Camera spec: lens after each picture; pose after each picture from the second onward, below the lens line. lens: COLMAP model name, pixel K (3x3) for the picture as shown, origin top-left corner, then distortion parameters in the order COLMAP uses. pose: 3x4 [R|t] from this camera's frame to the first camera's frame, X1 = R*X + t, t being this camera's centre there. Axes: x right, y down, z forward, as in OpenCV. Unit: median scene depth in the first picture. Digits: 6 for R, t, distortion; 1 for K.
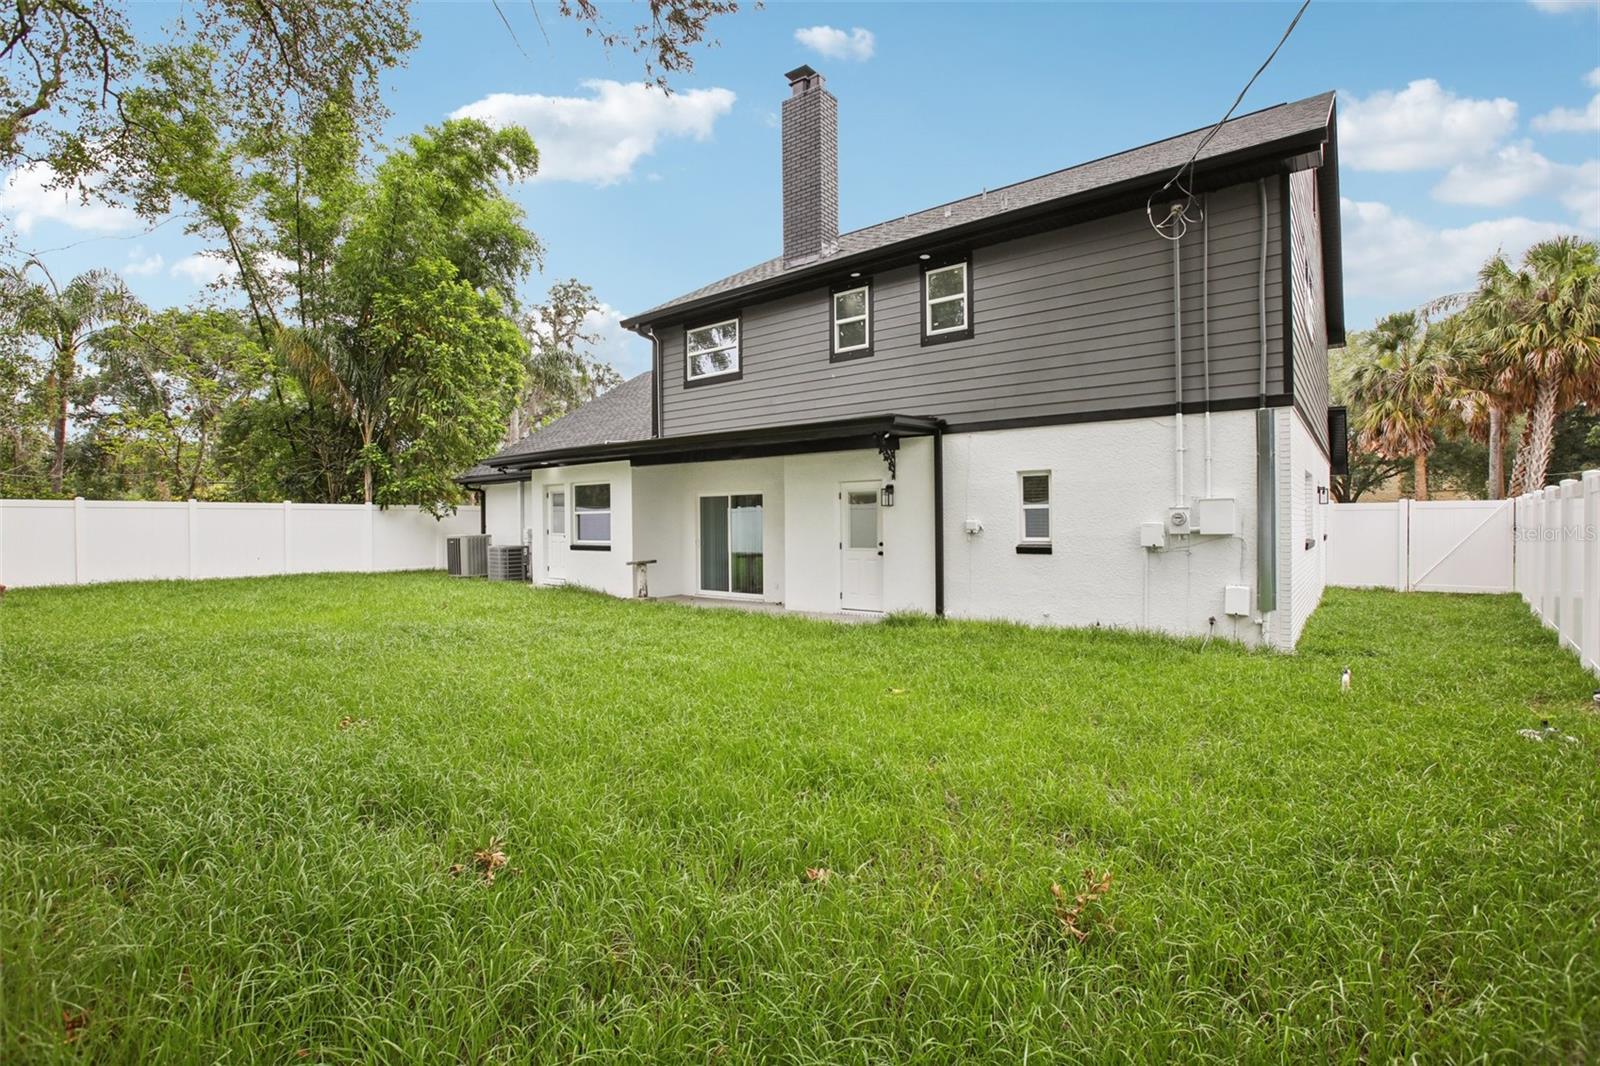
lens RADIAL K [[737.5, 0, 798.8], [0, 737.5, 517.9], [0, 0, 1]] dist [-0.001159, 0.000106]
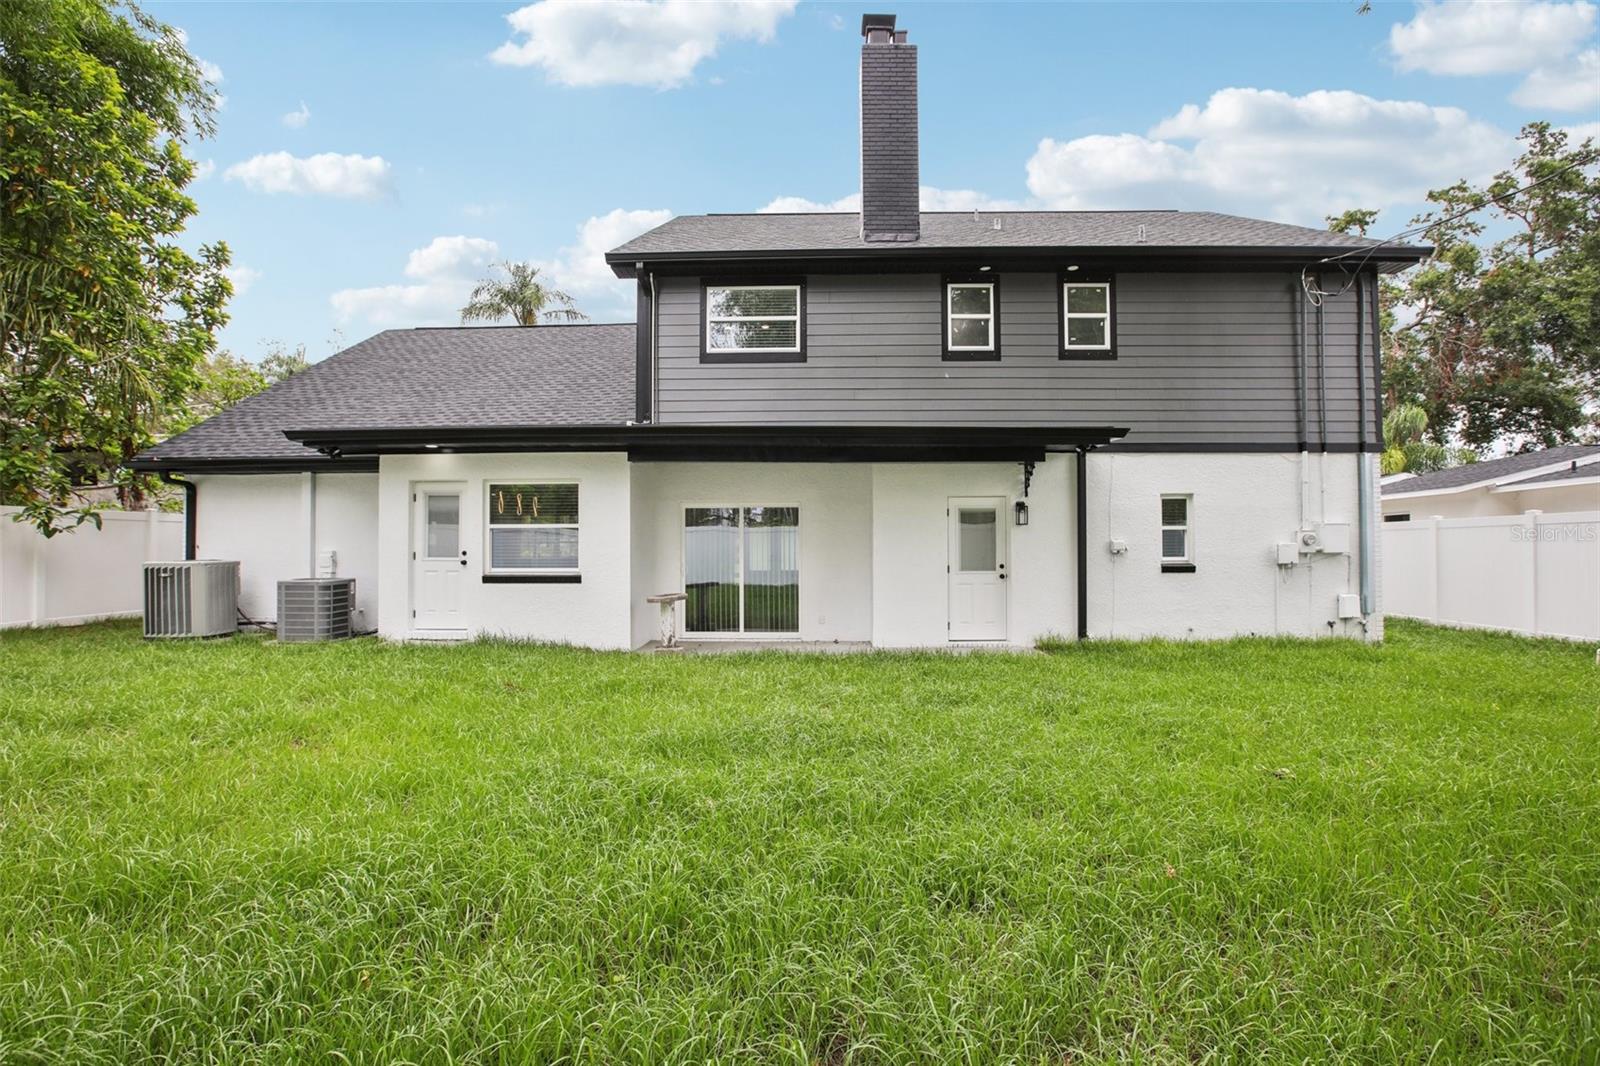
lens RADIAL K [[677.5, 0, 800.0], [0, 677.5, 532.6], [0, 0, 1]] dist [-0.002831, -0.000121]
pose [[0.791583, 0.012185, 0.610940, -0.580621], [-0.006017, 0.999908, -0.012147, 0.005788], [-0.611032, 0.005939, 0.791584, 0.463100]]
